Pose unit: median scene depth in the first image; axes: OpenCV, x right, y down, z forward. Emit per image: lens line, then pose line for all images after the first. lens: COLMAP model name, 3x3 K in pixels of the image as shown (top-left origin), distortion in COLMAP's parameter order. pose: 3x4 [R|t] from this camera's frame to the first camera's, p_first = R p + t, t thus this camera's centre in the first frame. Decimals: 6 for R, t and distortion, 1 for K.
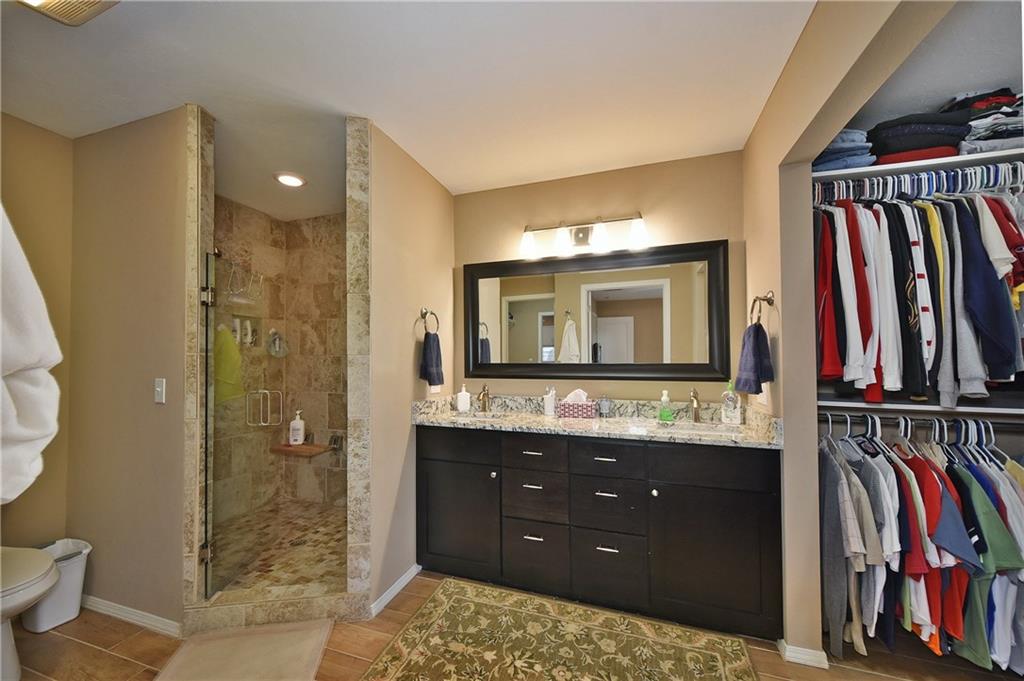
lens RADIAL K [[388.9, 0, 456.5], [0, 388.9, 351.1], [0, 0, 1]] dist [-0.000543, -0.000300]
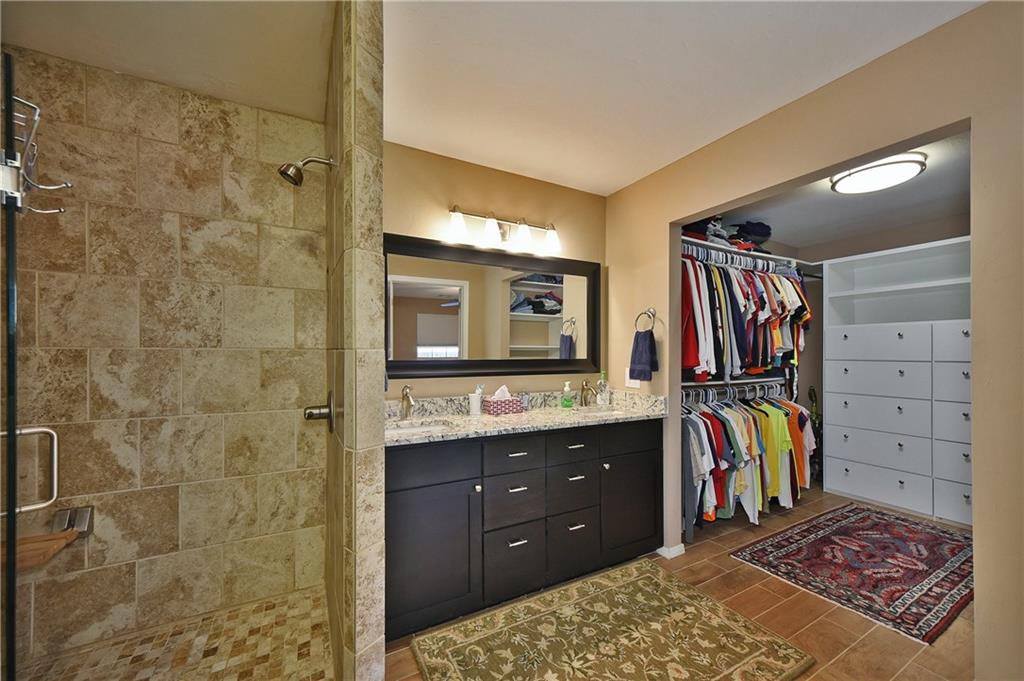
lens RADIAL K [[406.5, 0, 533.2], [0, 406.5, 353.2], [0, 0, 1]] dist [0.001192, 0.000557]
pose [[0.635352, 0.004423, 0.772210, -0.592358], [-0.017434, 0.999811, 0.008618, 0.006799], [-0.772026, -0.018938, 0.635309, 0.372518]]
